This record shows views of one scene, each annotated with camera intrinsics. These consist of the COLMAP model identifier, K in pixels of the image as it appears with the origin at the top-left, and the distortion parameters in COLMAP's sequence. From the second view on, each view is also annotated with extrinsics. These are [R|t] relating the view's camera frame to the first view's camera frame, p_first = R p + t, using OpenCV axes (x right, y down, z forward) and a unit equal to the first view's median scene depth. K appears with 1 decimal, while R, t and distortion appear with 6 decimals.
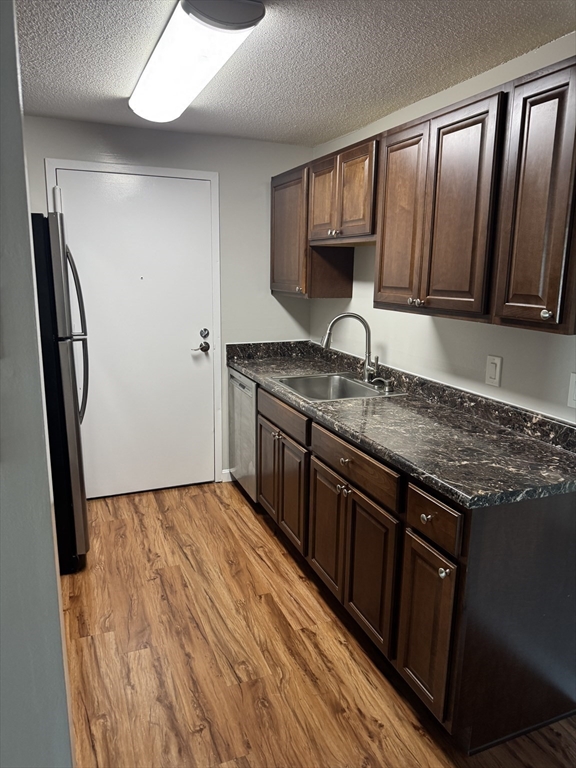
lens RADIAL K [[549.4, 0, 280.2], [0, 549.4, 384.2], [0, 0, 1]] dist [-0.003463, 0.000949]
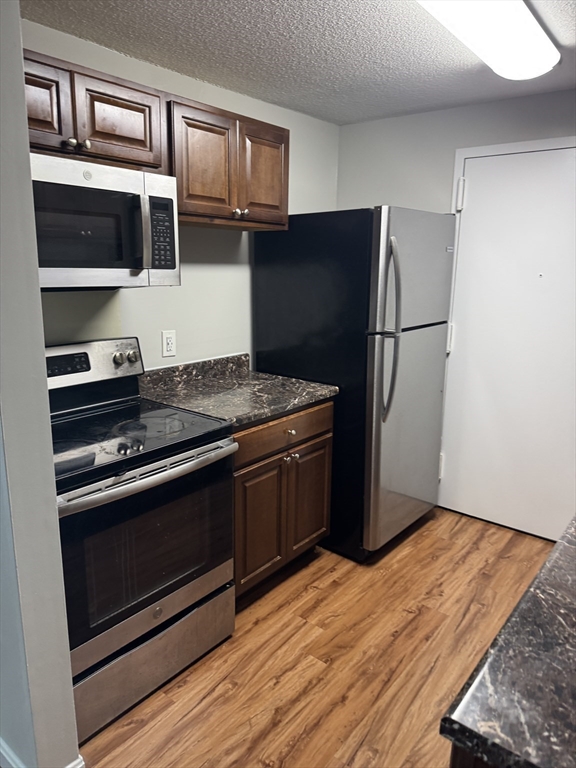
lens RADIAL K [[544.7, 0, 288.0], [0, 544.7, 384.0], [0, 0, 1]] dist [0.083825, -0.108150]
pose [[0.488069, 0.180826, -0.853868, 0.401280], [-0.187670, 0.977163, 0.099664, -0.062201], [0.852390, 0.111602, 0.510859, 0.365134]]
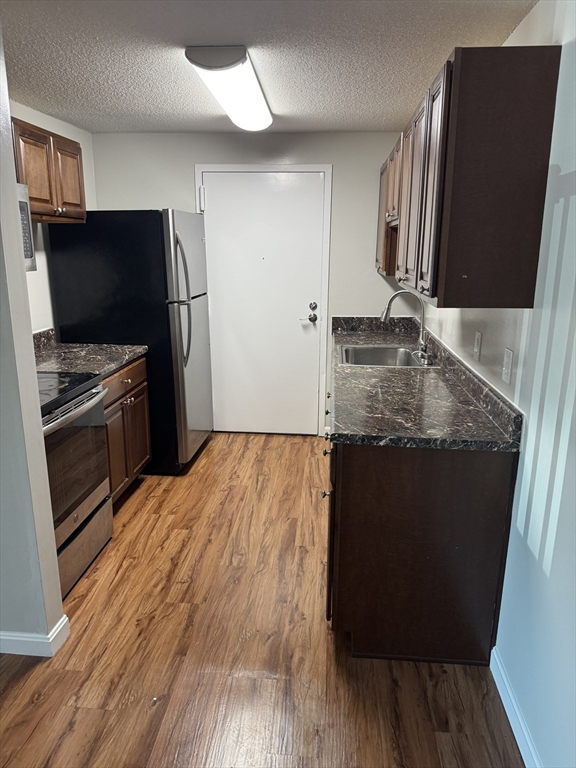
lens RADIAL K [[544.7, 0, 288.0], [0, 544.7, 384.0], [0, 0, 1]] dist [0.083825, -0.108150]
pose [[0.891691, 0.102553, -0.440873, 0.490195], [-0.087971, 0.994688, 0.053451, 0.021527], [0.444013, -0.008878, 0.895976, -0.101060]]
